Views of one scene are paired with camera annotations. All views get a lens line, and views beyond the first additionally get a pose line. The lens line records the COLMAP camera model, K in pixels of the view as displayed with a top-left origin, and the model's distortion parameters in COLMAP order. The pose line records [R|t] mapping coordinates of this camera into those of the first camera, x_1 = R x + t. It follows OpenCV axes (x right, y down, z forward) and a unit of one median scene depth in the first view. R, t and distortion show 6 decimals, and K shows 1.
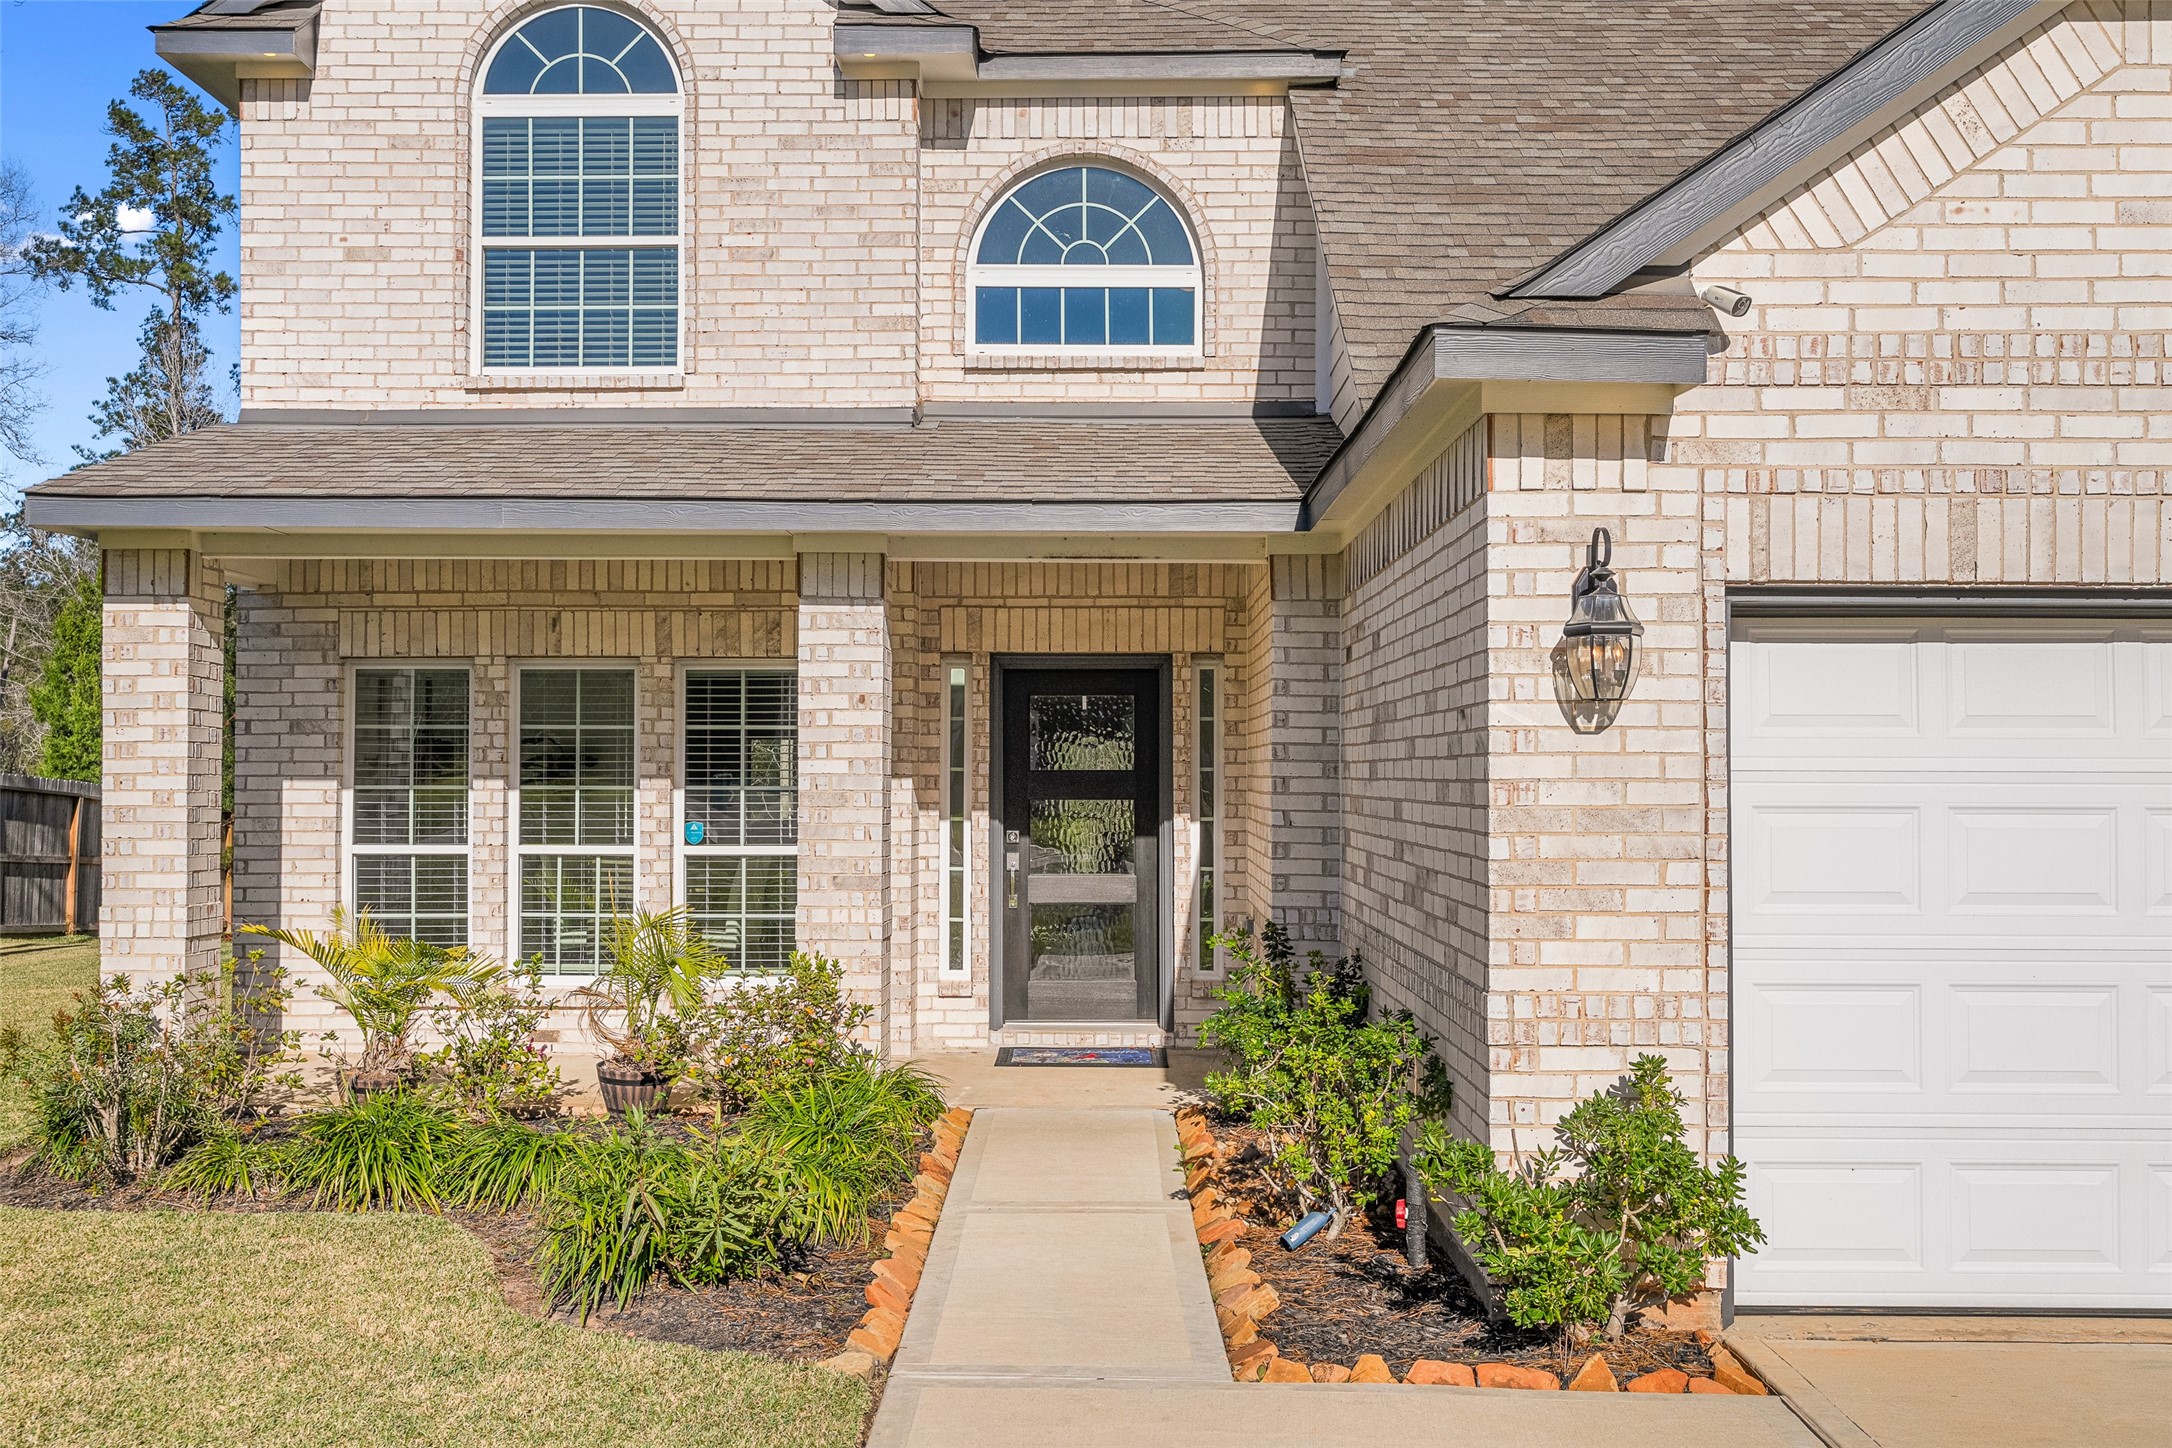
lens RADIAL K [[2135.3, 0, 1093.9], [0, 2135.3, 719.4], [0, 0, 1]] dist [0.004109, 0.000000]
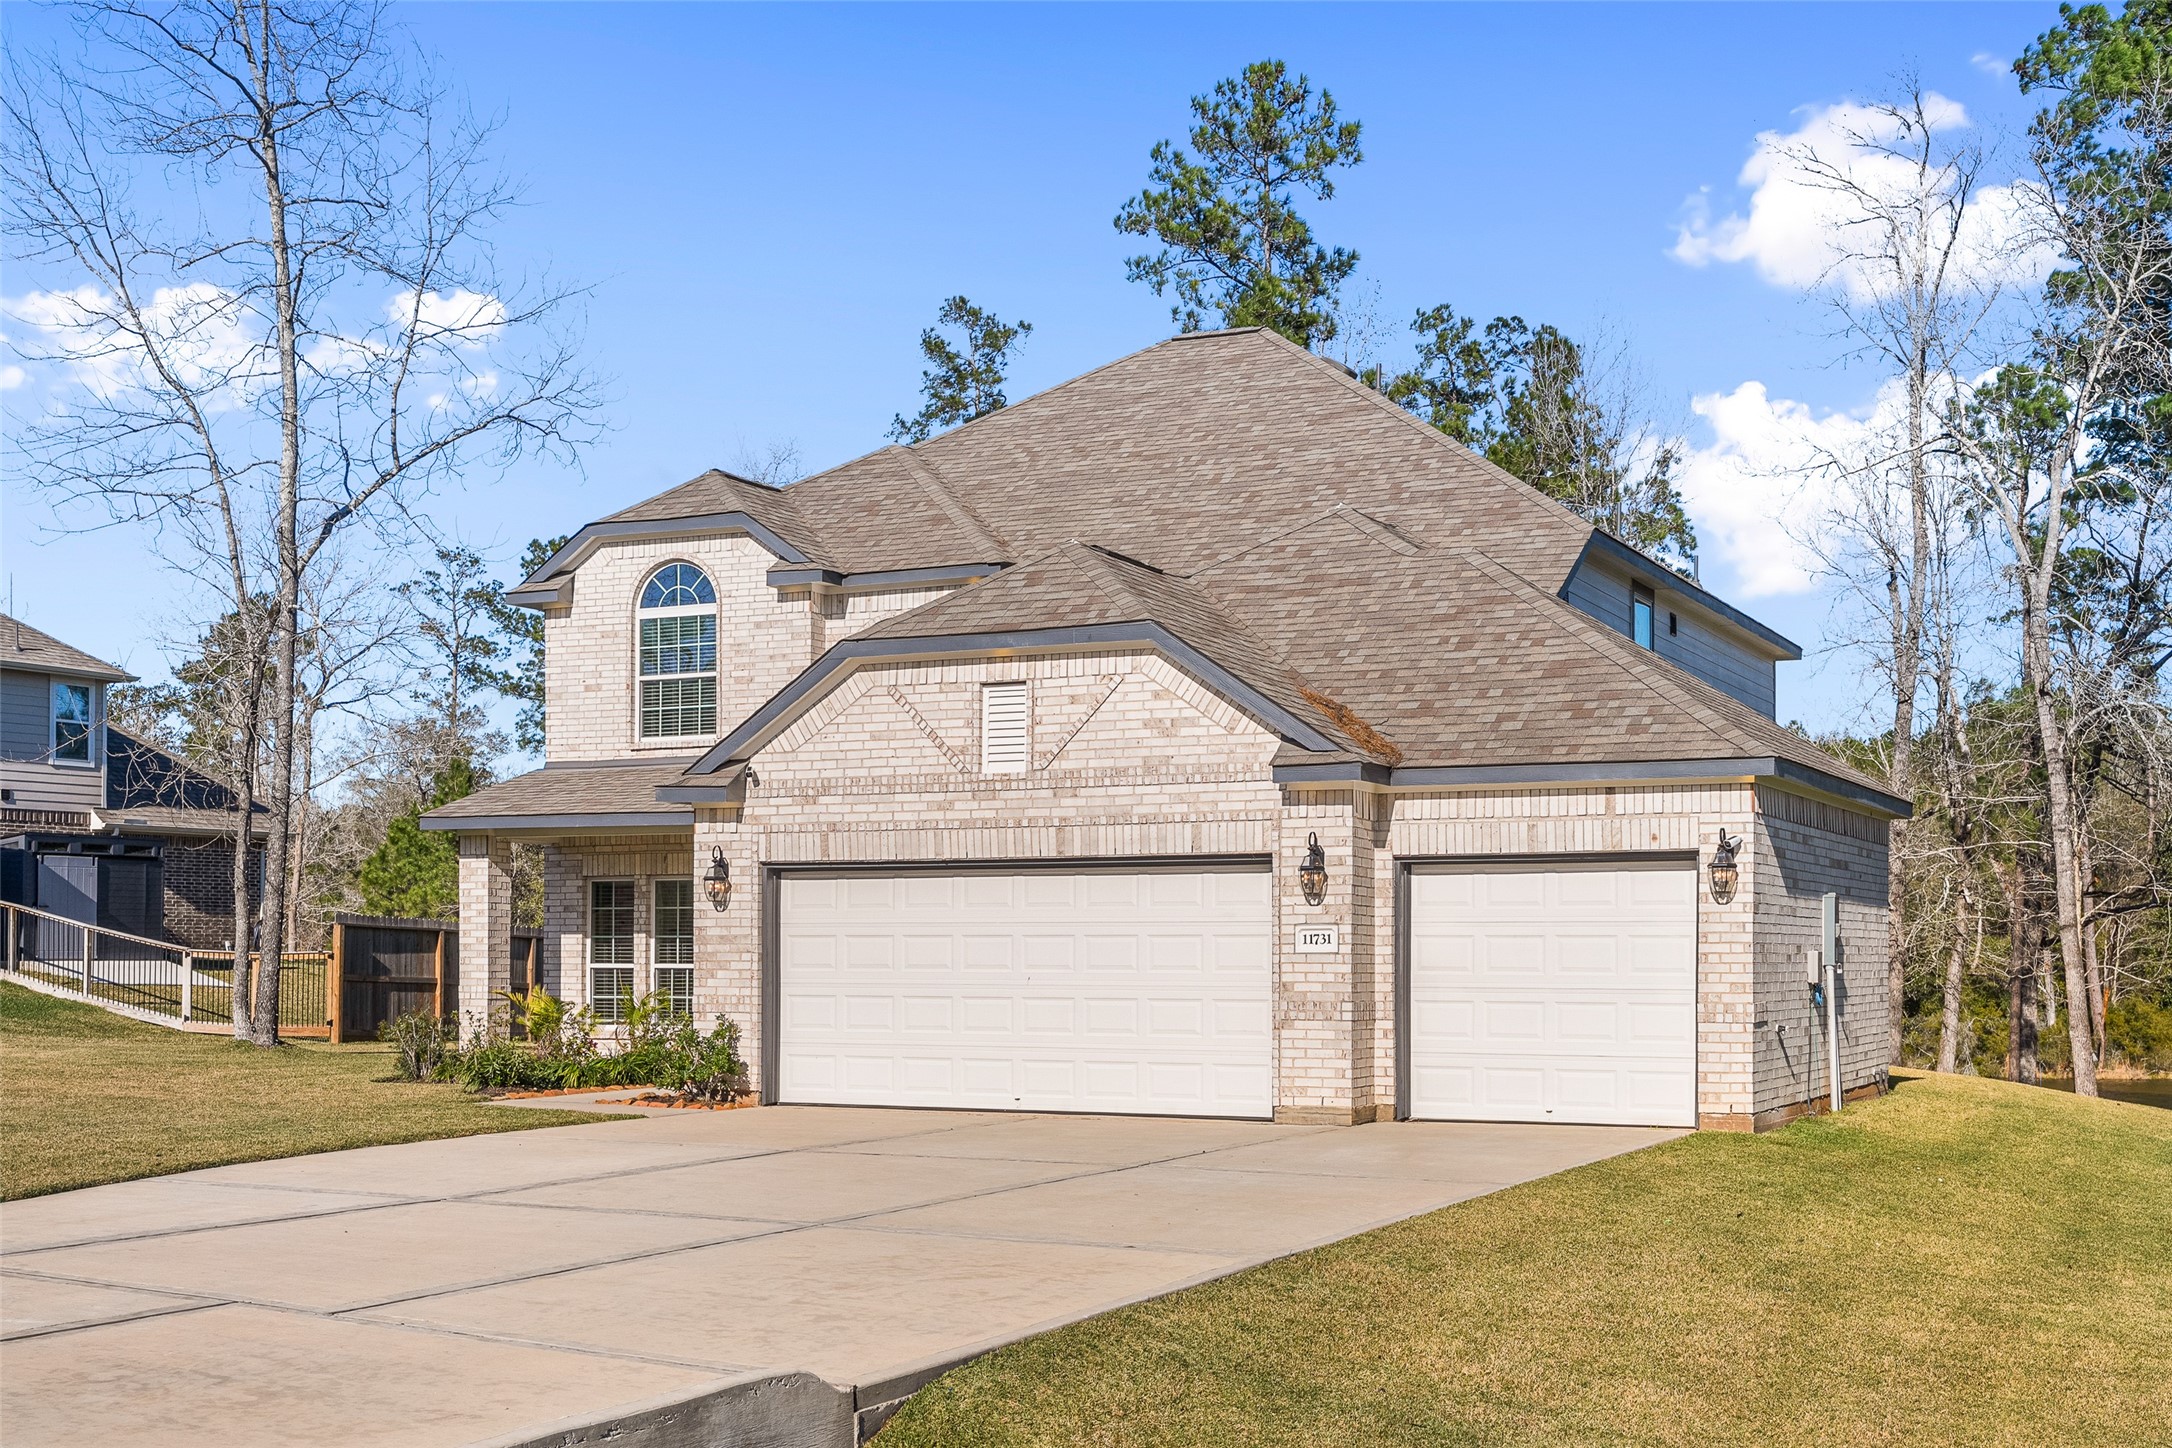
lens RADIAL K [[2588.7, 0, 1068.9], [0, 2588.7, 857.1], [0, 0, 1]] dist [0.023809, 0.000000]
pose [[0.901176, -0.017750, -0.433089, 1.414794], [0.014293, 0.999835, -0.011237, -0.014048], [0.433217, 0.003936, 0.901281, -1.324384]]
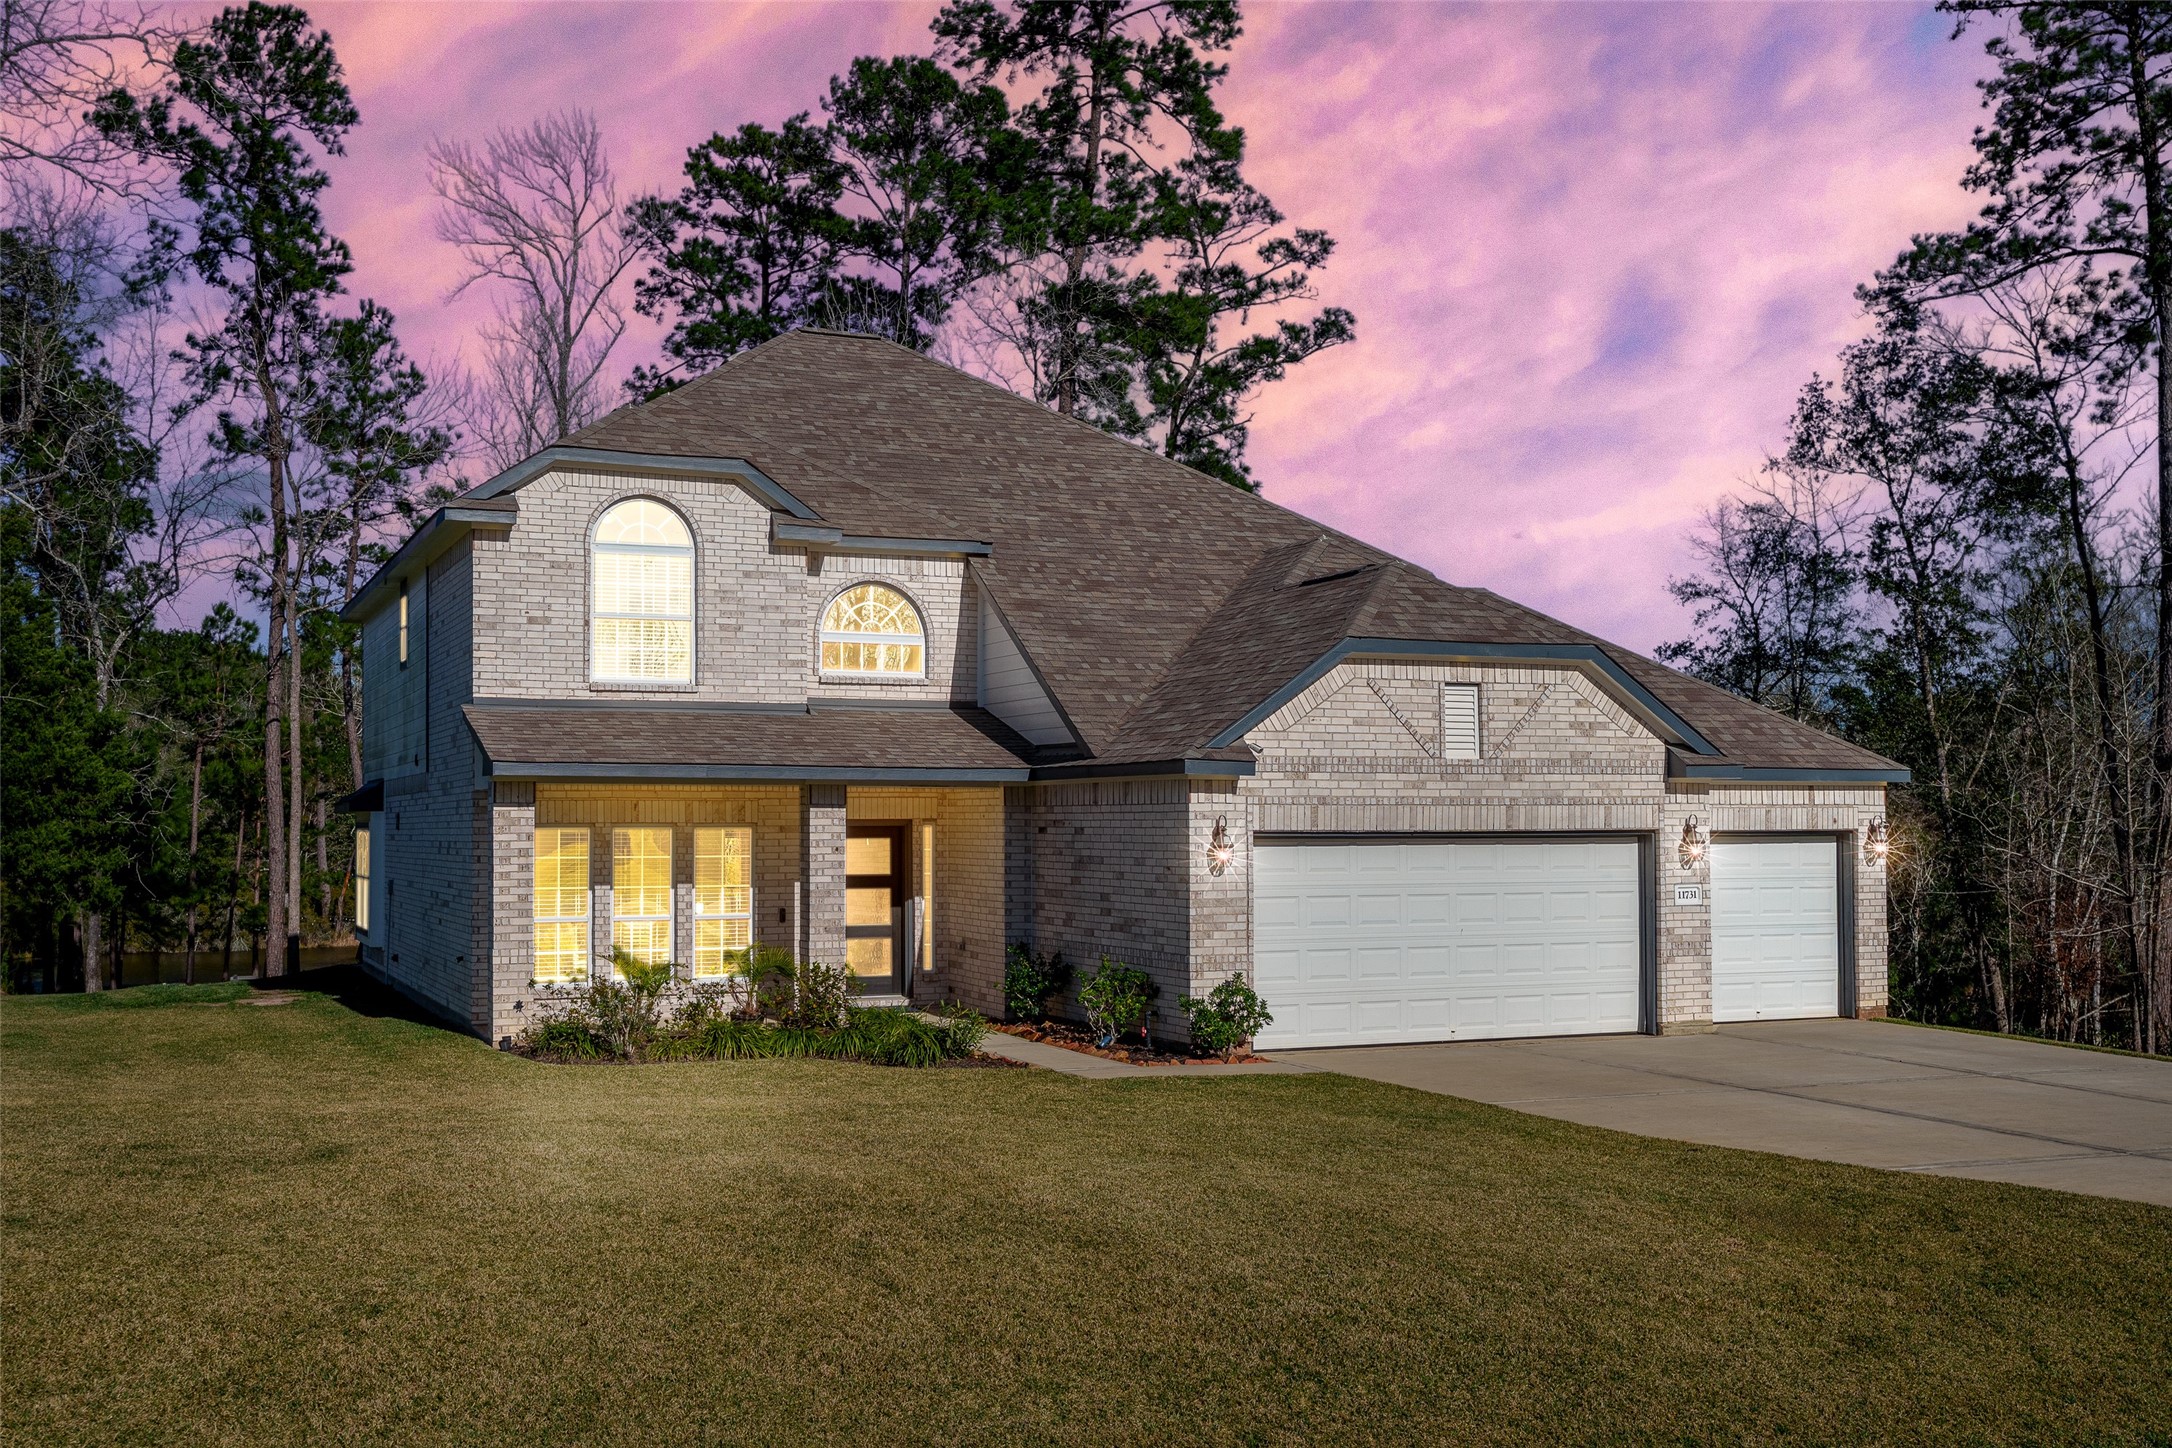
lens RADIAL K [[2135.3, 0, 1080.4], [0, 2135.3, 725.0], [0, 0, 1]] dist [0.004109, 0.000000]
pose [[0.911458, 0.015611, 0.411098, -0.812877], [-0.007690, 0.999752, -0.020915, -0.096512], [-0.411322, 0.015902, 0.911351, -1.187002]]
